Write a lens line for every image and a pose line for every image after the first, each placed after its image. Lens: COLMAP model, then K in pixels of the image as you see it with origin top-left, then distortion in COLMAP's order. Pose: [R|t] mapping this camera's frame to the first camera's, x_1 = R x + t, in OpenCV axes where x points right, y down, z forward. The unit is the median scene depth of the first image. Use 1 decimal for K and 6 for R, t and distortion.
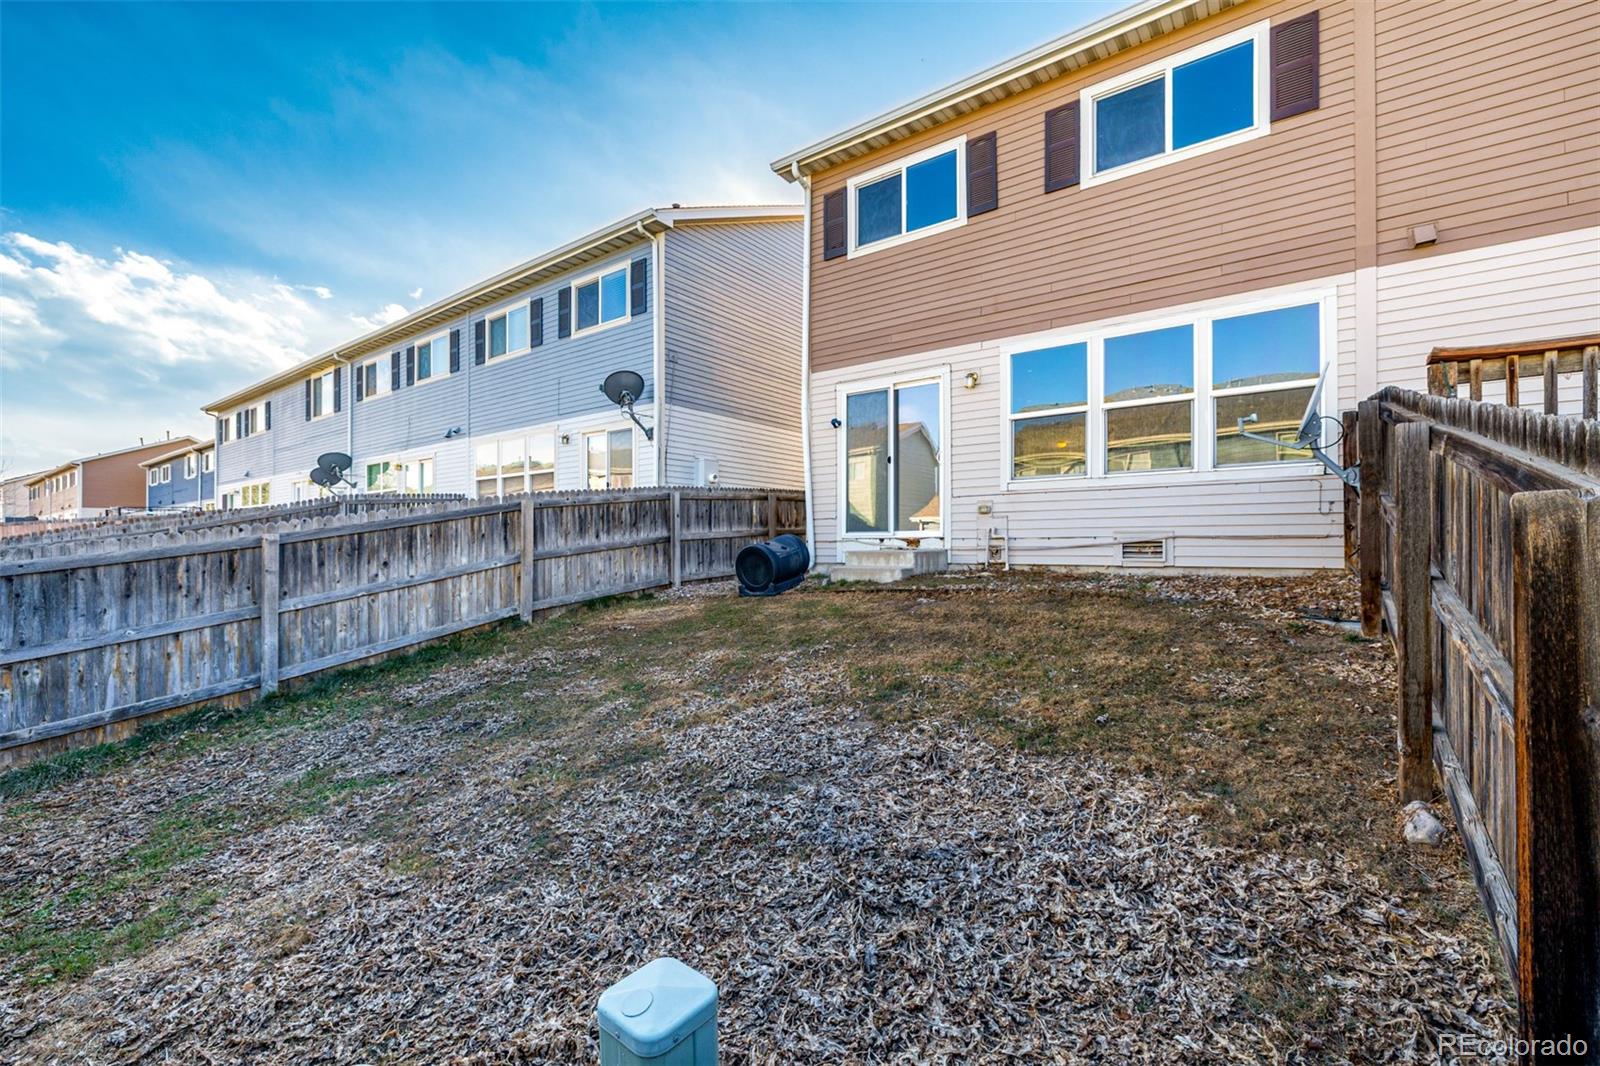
lens RADIAL K [[687.9, 0, 793.5], [0, 687.9, 541.0], [0, 0, 1]] dist [0.001108, 0.000685]
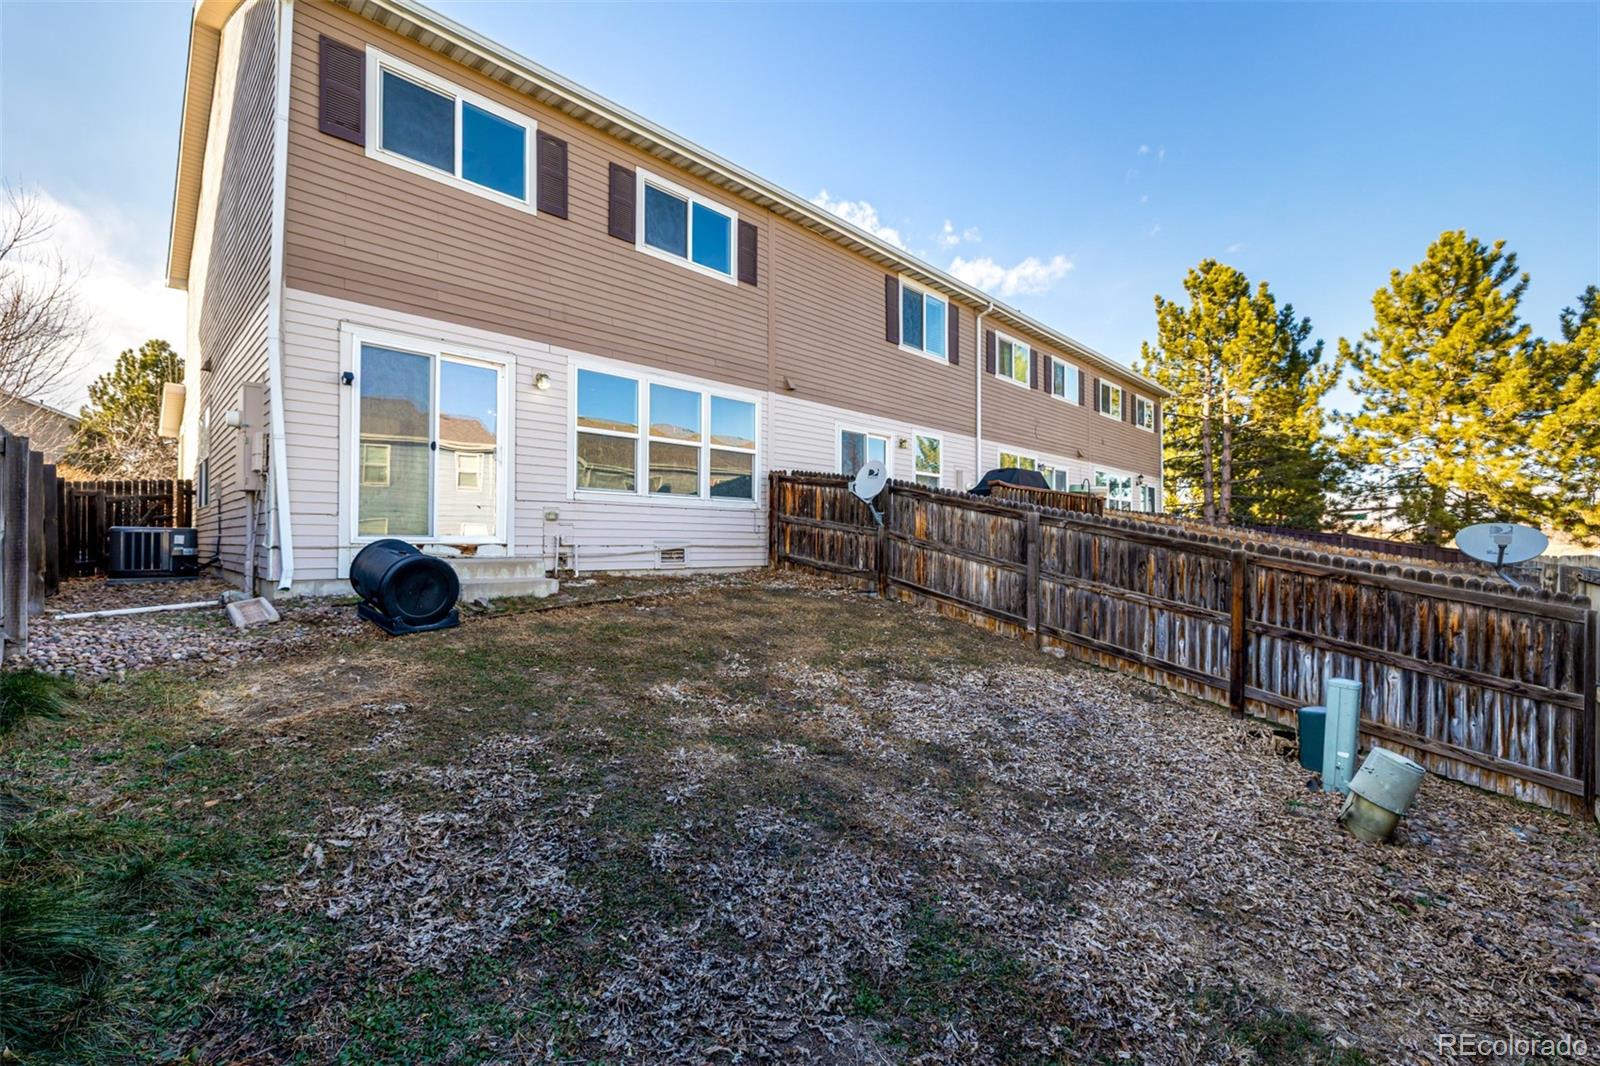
lens RADIAL K [[687.9, 0, 800.8], [0, 687.9, 535.4], [0, 0, 1]] dist [0.001108, 0.000685]
pose [[0.136283, 0.015228, 0.990553, -0.649630], [-0.011537, 0.999838, -0.013784, -0.009057], [-0.990603, -0.009549, 0.136437, 0.514161]]
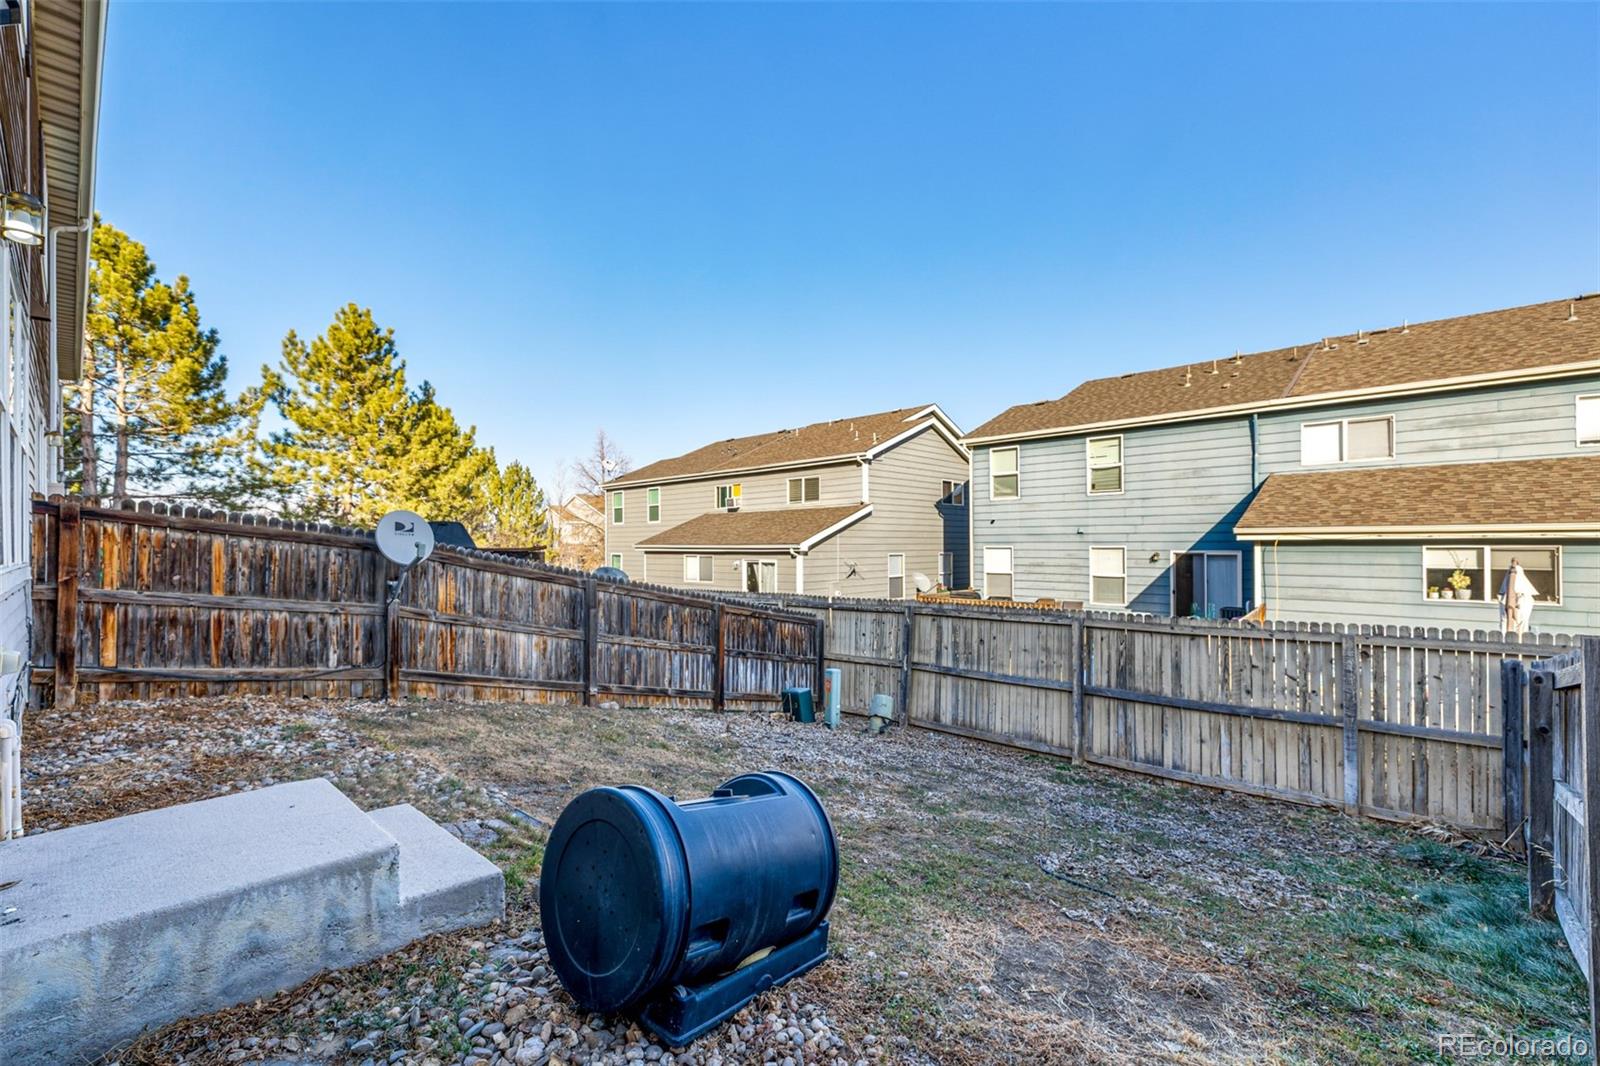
lens RADIAL K [[687.9, 0, 806.4], [0, 687.9, 537.4], [0, 0, 1]] dist [0.001108, 0.000685]
pose [[-0.995283, 0.007801, 0.096697, -0.095548], [0.005764, 0.999756, -0.021331, -0.092364], [-0.096840, -0.020673, -0.995085, 1.265667]]
